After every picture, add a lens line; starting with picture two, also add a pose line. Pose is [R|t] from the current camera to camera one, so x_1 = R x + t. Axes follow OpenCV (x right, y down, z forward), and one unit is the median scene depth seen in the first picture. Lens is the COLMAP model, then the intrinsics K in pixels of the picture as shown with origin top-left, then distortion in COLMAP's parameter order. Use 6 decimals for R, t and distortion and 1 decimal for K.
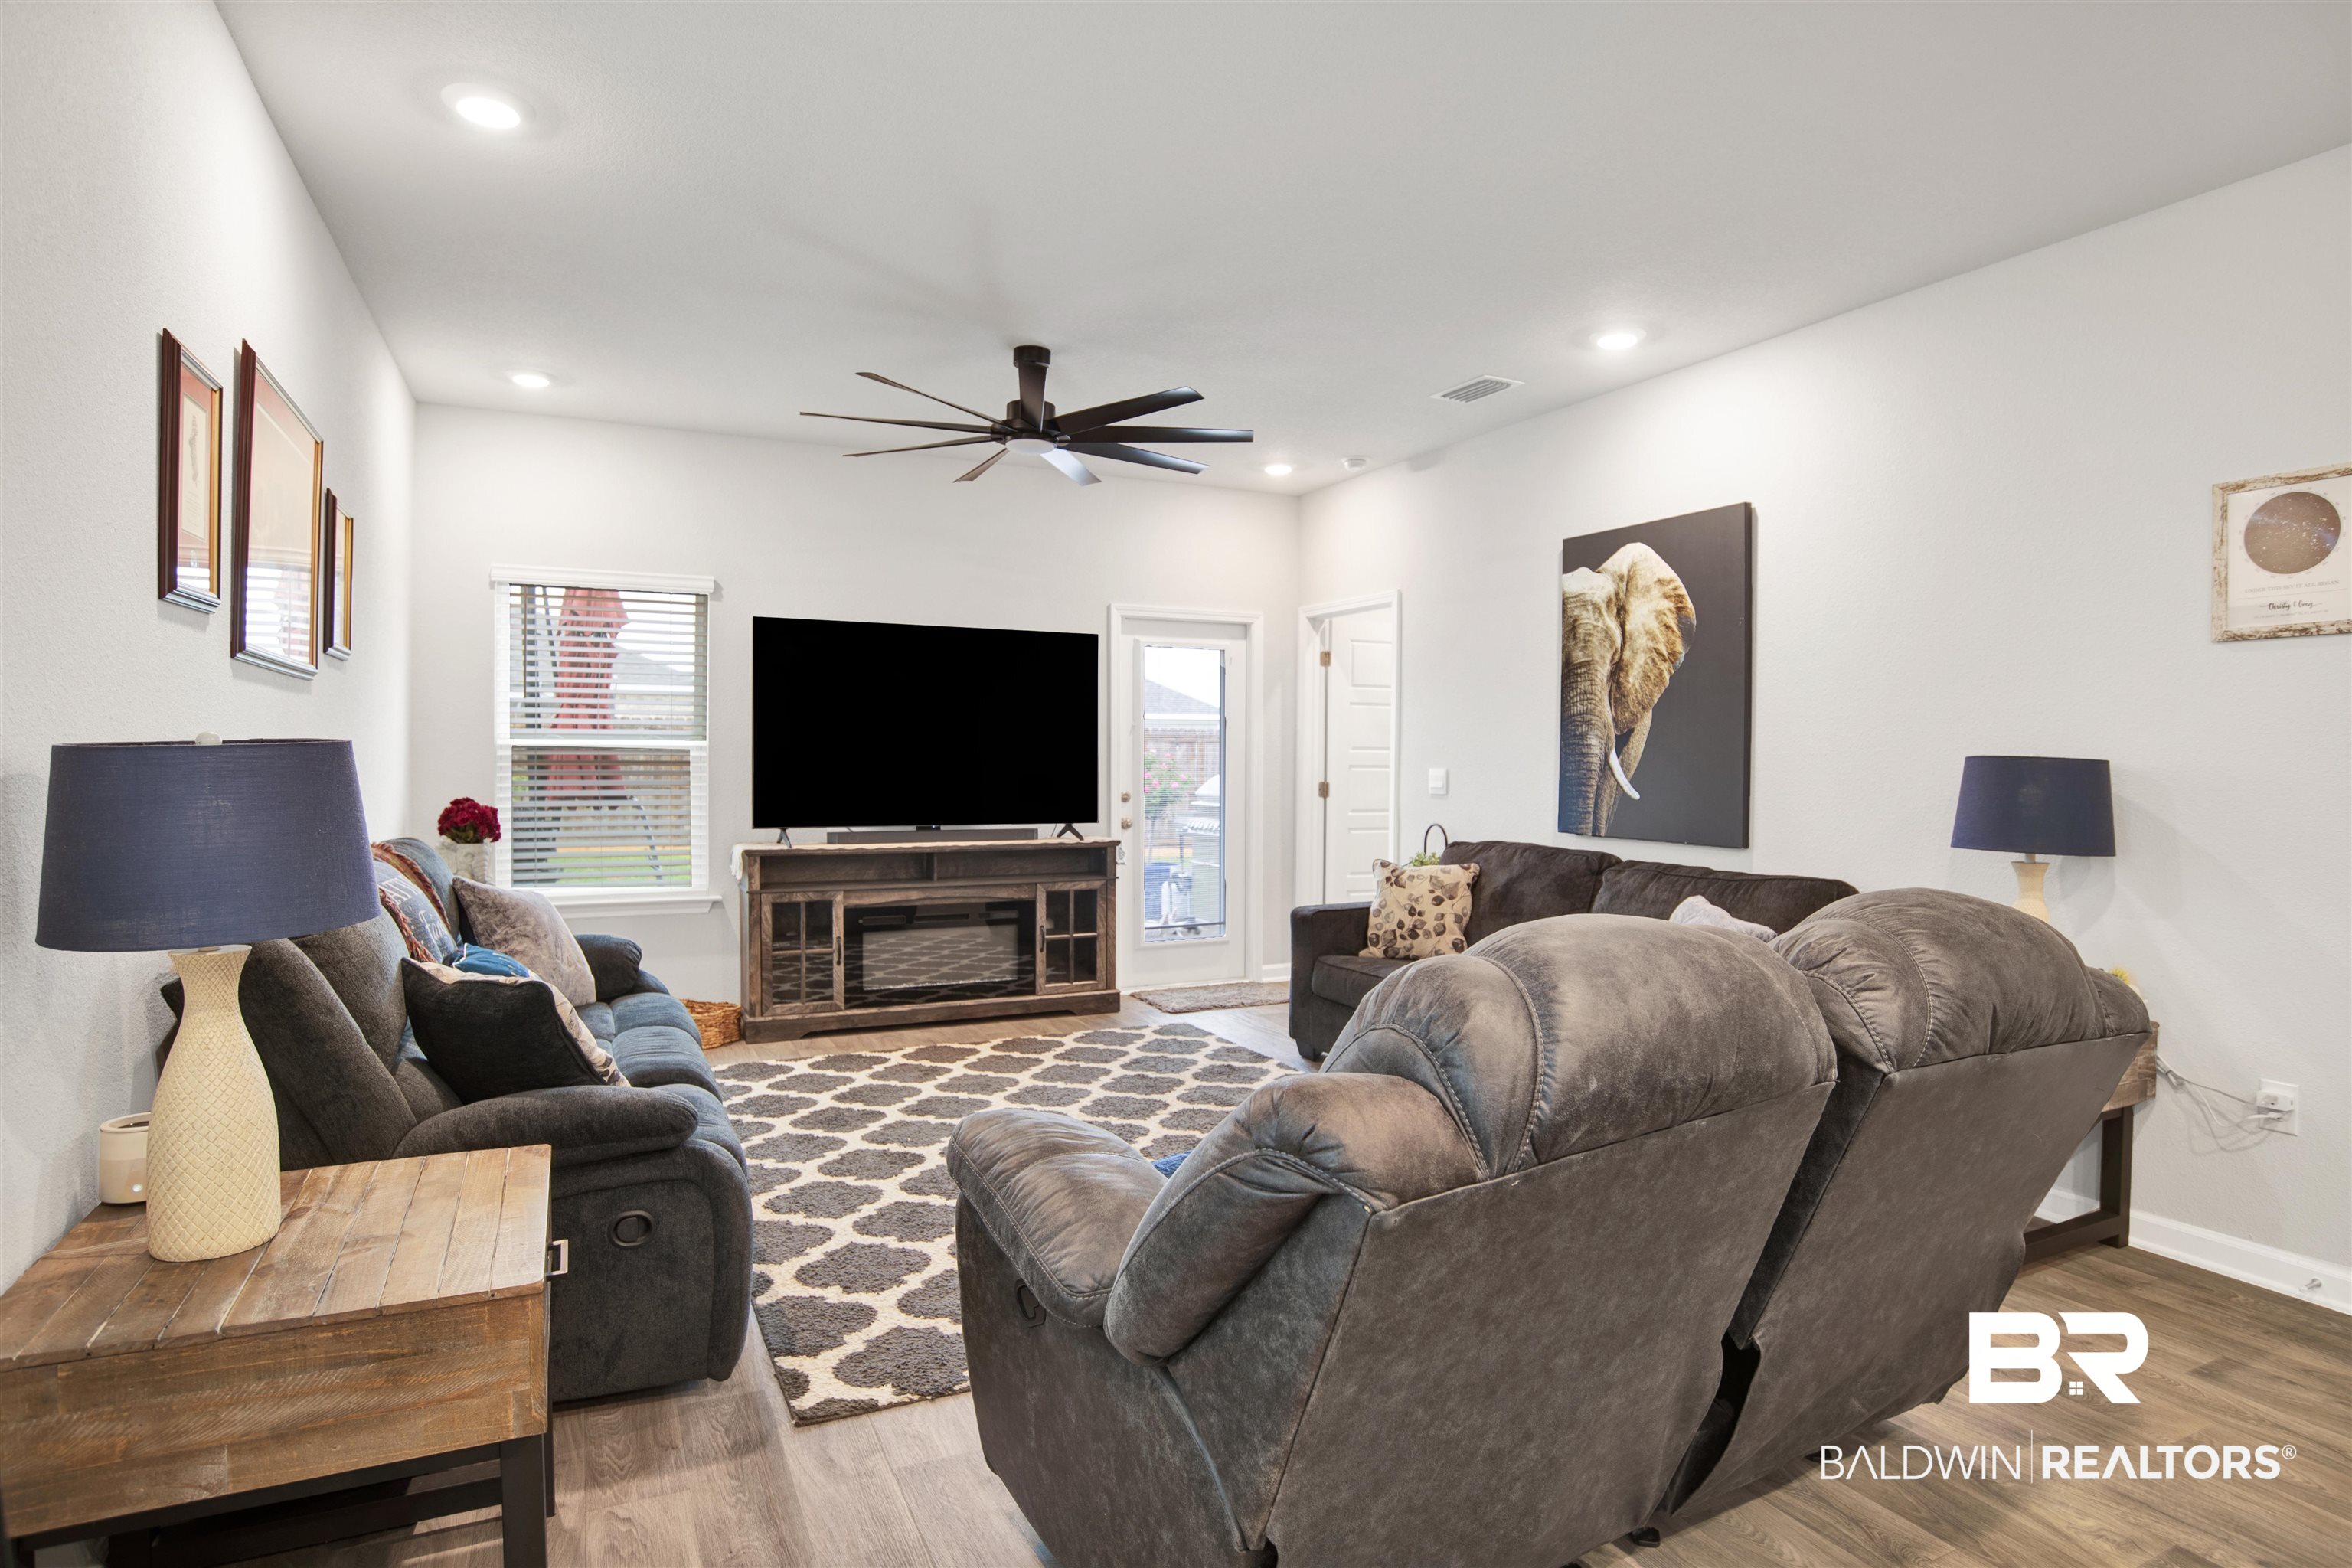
lens RADIAL K [[1239.6, 0, 1217.0], [0, 1239.6, 767.6], [0, 0, 1]] dist [-0.063812, 0.017667]
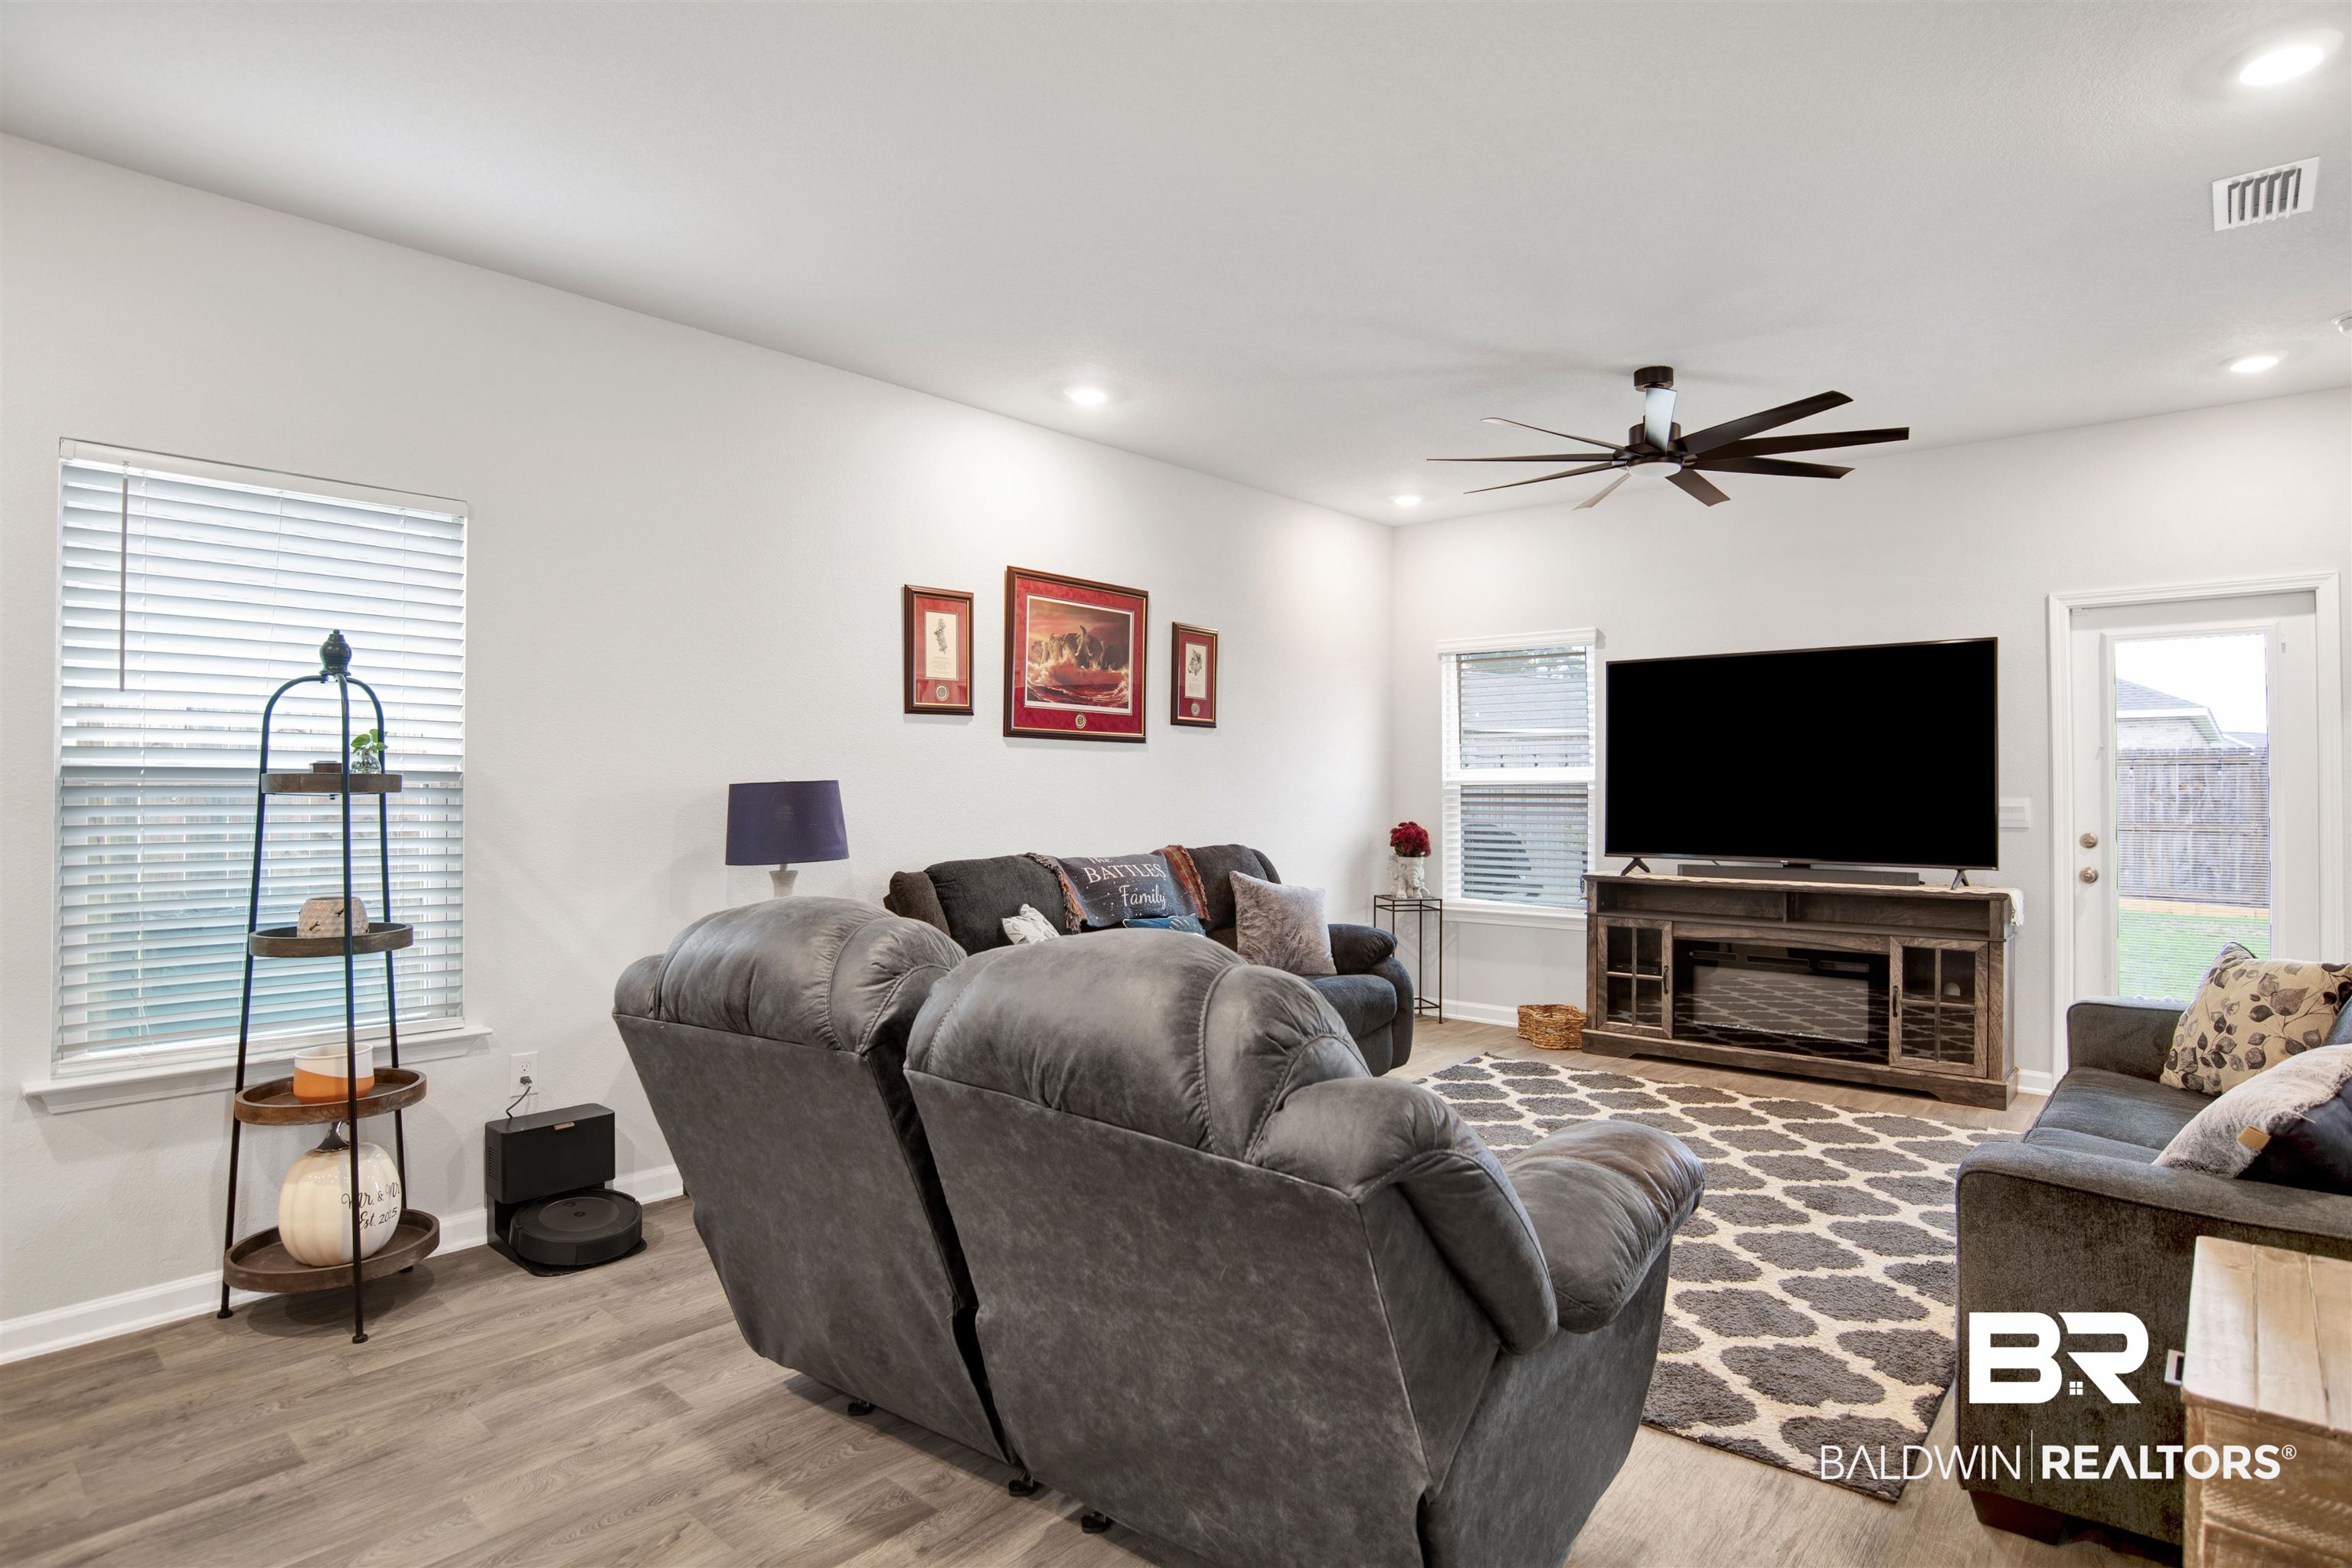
lens RADIAL K [[1239.6, 0, 1178.1], [0, 1239.6, 783.7], [0, 0, 1]] dist [-0.063812, 0.017667]
pose [[0.377919, -0.008716, -0.925798, 0.592506], [-0.006932, 0.999901, -0.012244, 0.002125], [0.925813, 0.011045, 0.377821, 0.291420]]
